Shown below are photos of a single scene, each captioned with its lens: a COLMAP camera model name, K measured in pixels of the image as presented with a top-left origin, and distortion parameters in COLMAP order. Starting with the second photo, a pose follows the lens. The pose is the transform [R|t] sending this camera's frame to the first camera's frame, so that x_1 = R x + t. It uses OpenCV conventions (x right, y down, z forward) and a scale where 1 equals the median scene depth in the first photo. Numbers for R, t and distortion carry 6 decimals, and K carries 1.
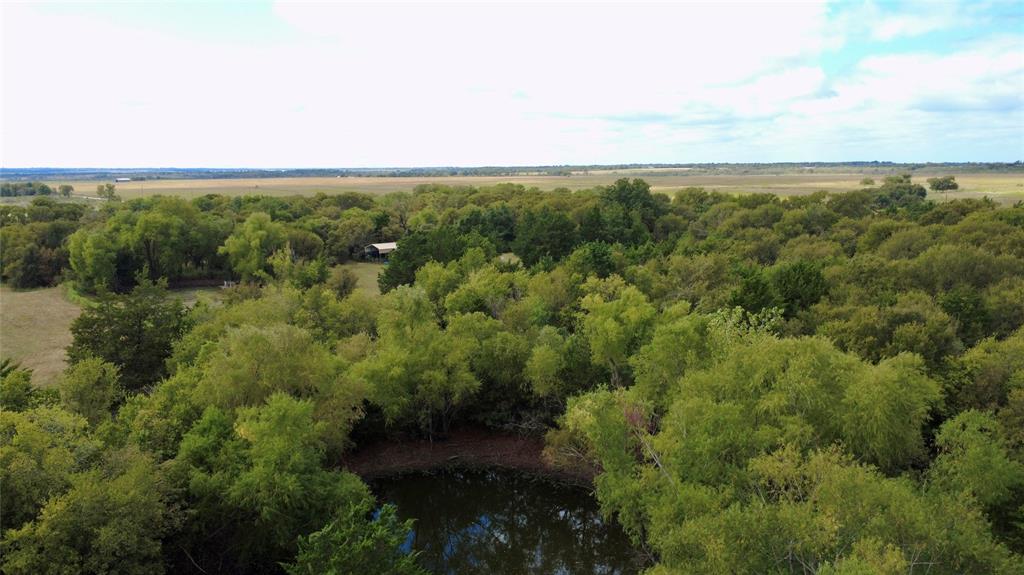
lens RADIAL K [[770.3, 0, 508.8], [0, 770.3, 284.0], [0, 0, 1]] dist [0.008092, -0.008026]
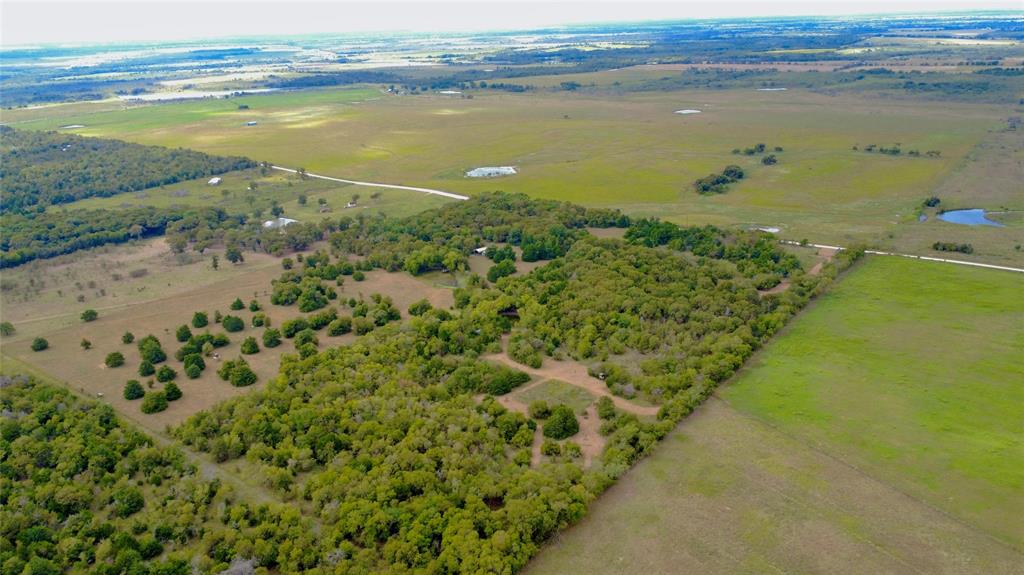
lens RADIAL K [[770.3, 0, 513.9], [0, 770.3, 287.2], [0, 0, 1]] dist [0.008092, -0.008026]
pose [[0.999446, -0.012680, -0.030763, 0.218482], [0.018246, 0.981994, 0.188029, -1.370776], [0.027825, -0.188486, 0.981682, -6.012905]]
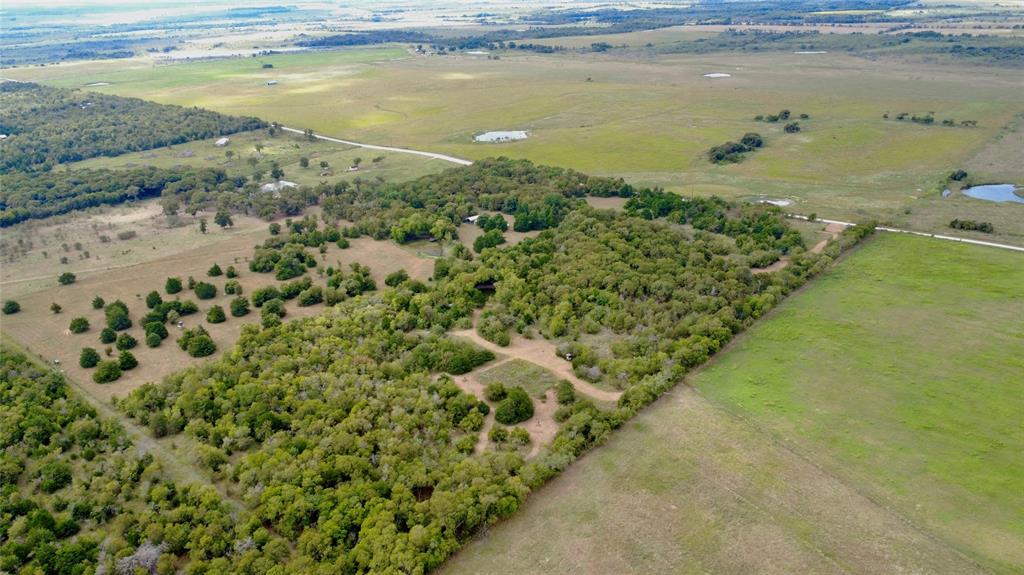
lens RADIAL K [[770.3, 0, 513.4], [0, 770.3, 286.5], [0, 0, 1]] dist [0.008092, -0.008026]
pose [[0.996661, 0.012297, -0.080722, 0.721140], [0.006853, 0.972510, 0.232762, -1.389418], [0.081365, -0.232538, 0.969178, -5.699664]]
